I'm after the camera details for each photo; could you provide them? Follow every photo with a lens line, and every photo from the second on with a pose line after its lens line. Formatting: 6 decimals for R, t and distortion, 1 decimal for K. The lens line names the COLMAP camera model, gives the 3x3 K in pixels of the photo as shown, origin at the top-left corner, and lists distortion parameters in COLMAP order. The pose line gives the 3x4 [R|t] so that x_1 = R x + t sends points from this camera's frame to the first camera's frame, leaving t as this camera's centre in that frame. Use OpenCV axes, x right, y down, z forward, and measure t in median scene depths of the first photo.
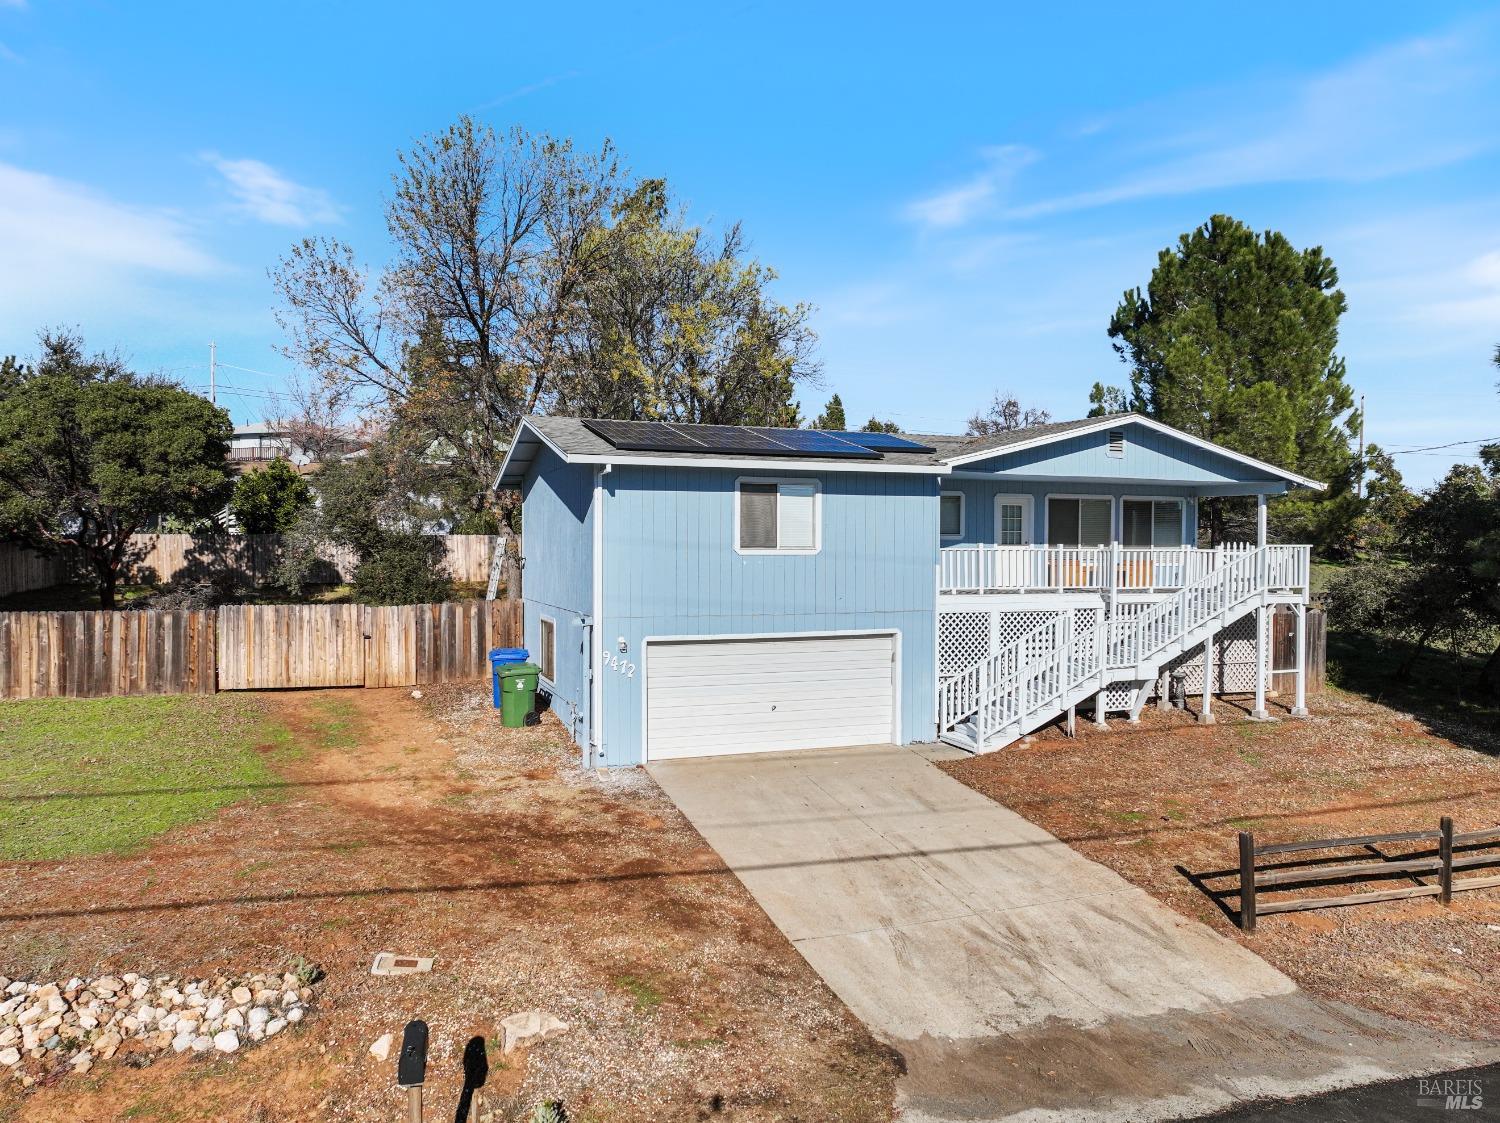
lens RADIAL K [[1048.5, 0, 754.5], [0, 1048.5, 563.8], [0, 0, 1]] dist [0.000050, 0.015409]
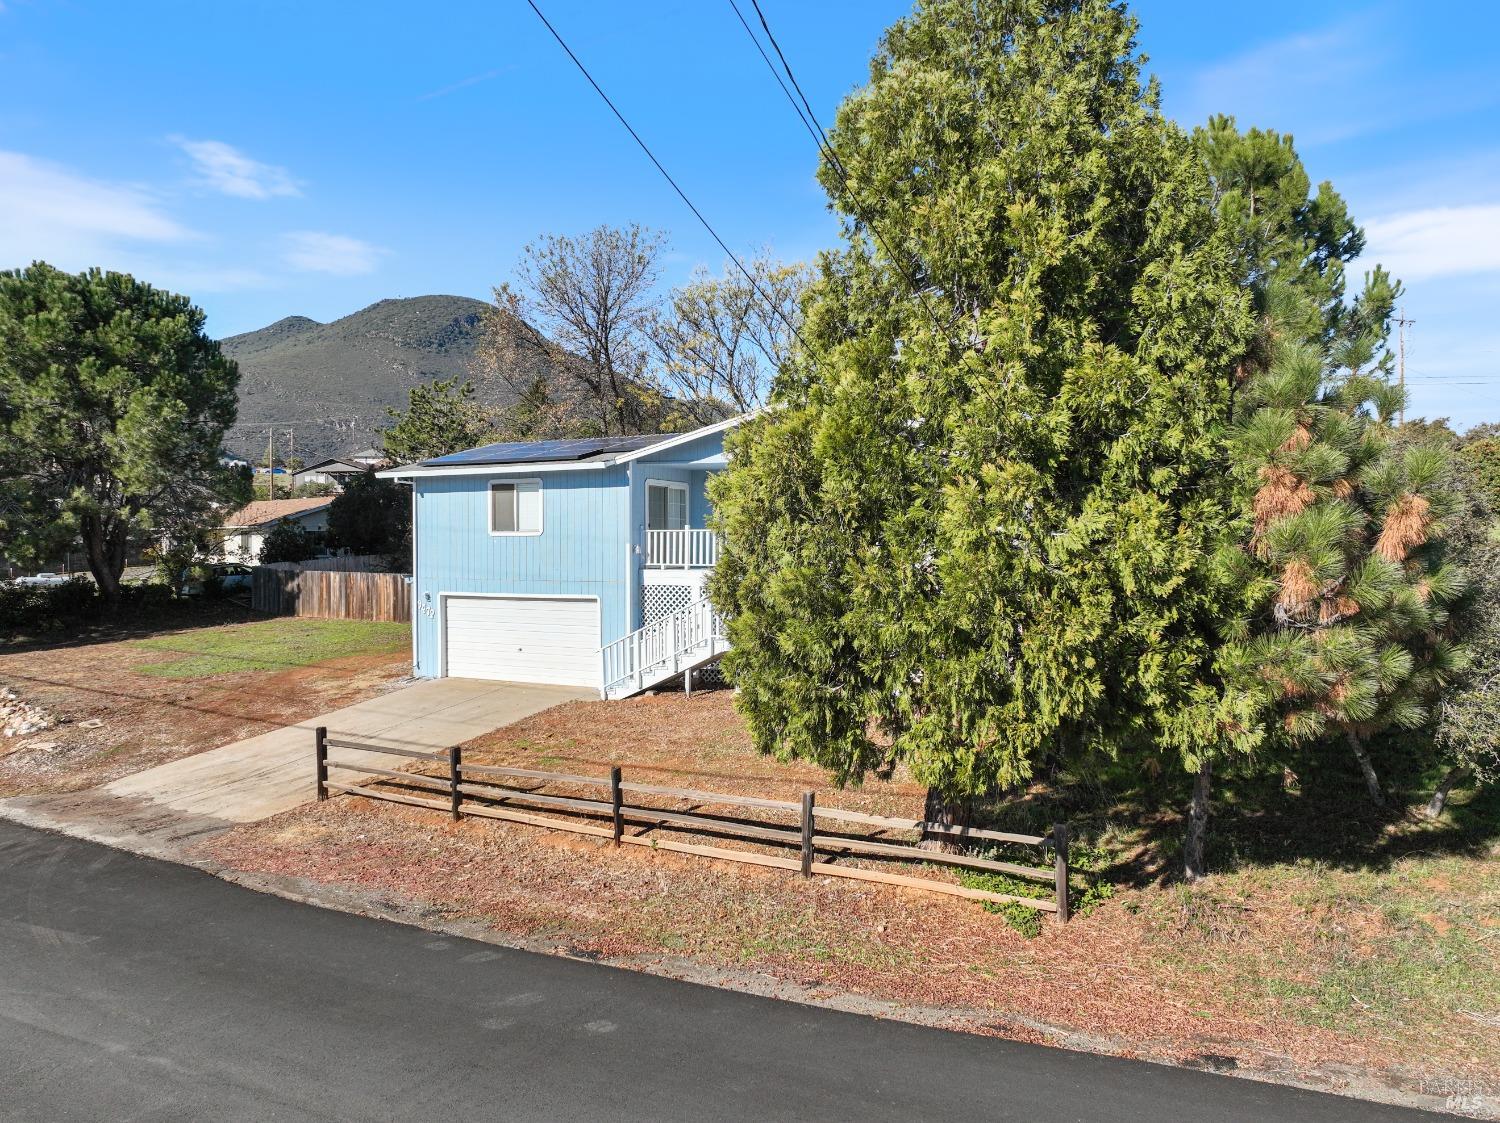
lens RADIAL K [[1048.5, 0, 754.3], [0, 1048.5, 563.2], [0, 0, 1]] dist [0.000050, 0.015409]
pose [[0.672903, 0.009669, -0.739668, 1.213015], [-0.008712, 0.999949, 0.005145, 0.016581], [0.739680, 0.002982, 0.672953, 0.313554]]
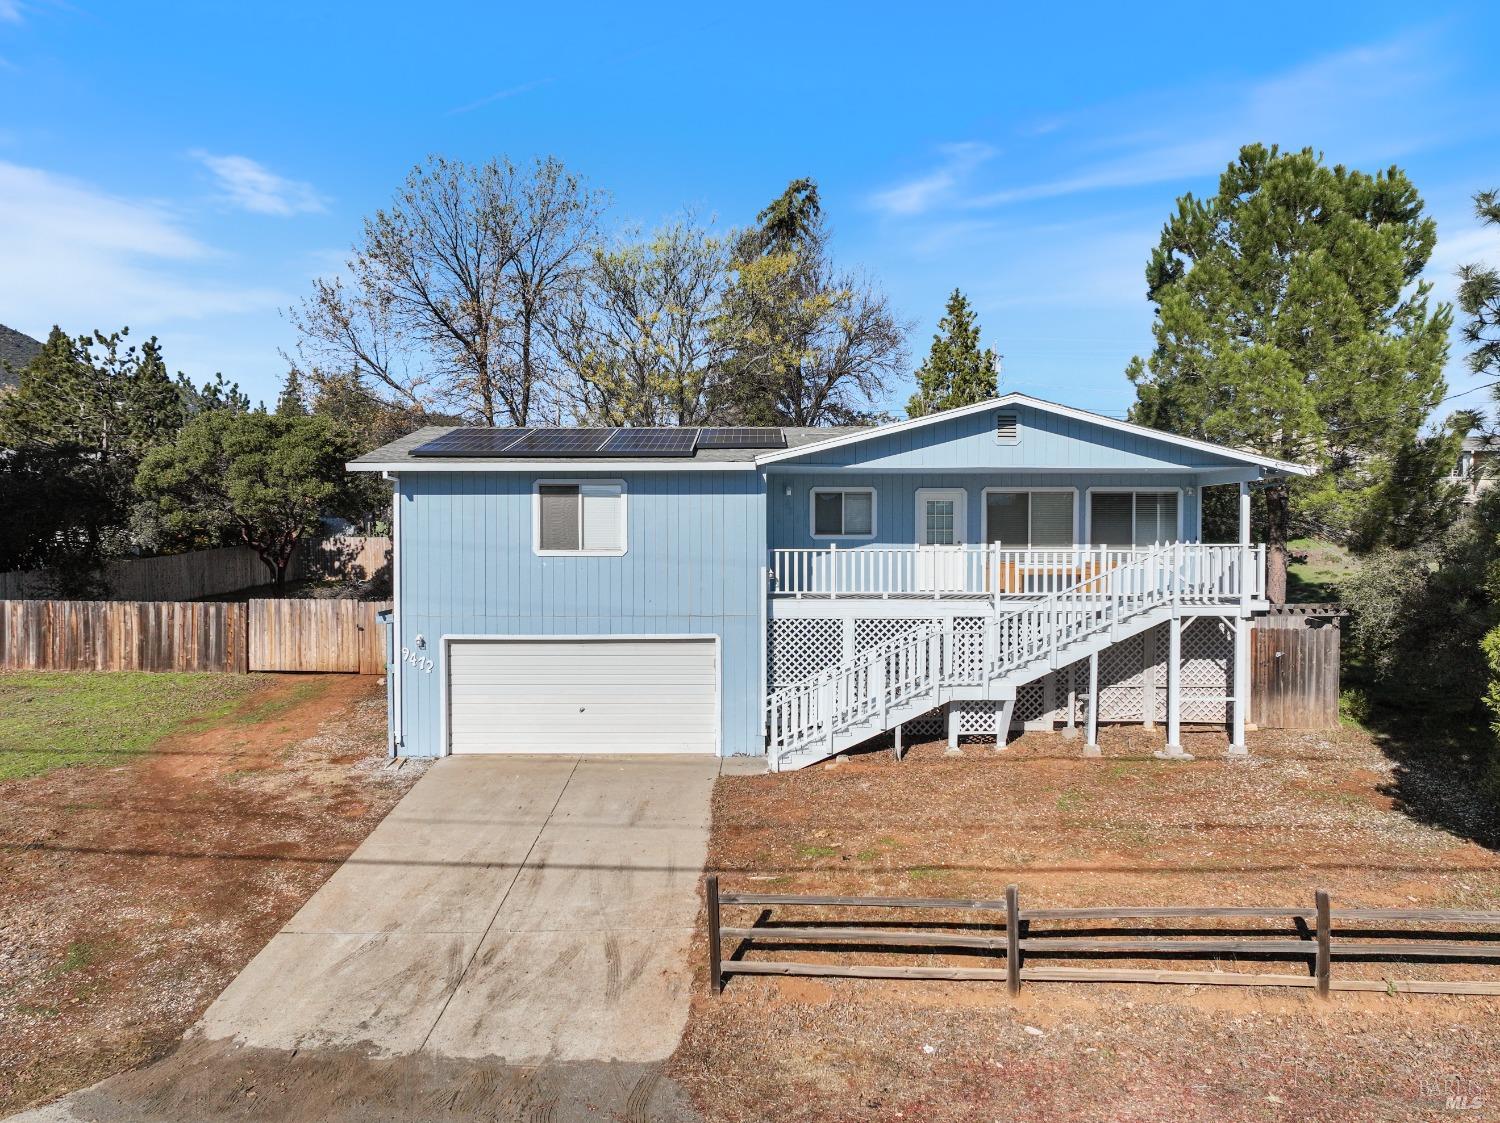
lens RADIAL K [[1048.5, 0, 750.1], [0, 1048.5, 555.1], [0, 0, 1]] dist [0.000050, 0.015409]
pose [[0.933790, 0.000084, -0.357822, 0.522934], [-0.002649, 0.999974, -0.006679, -0.003486], [0.357812, 0.007185, 0.933766, 0.125236]]
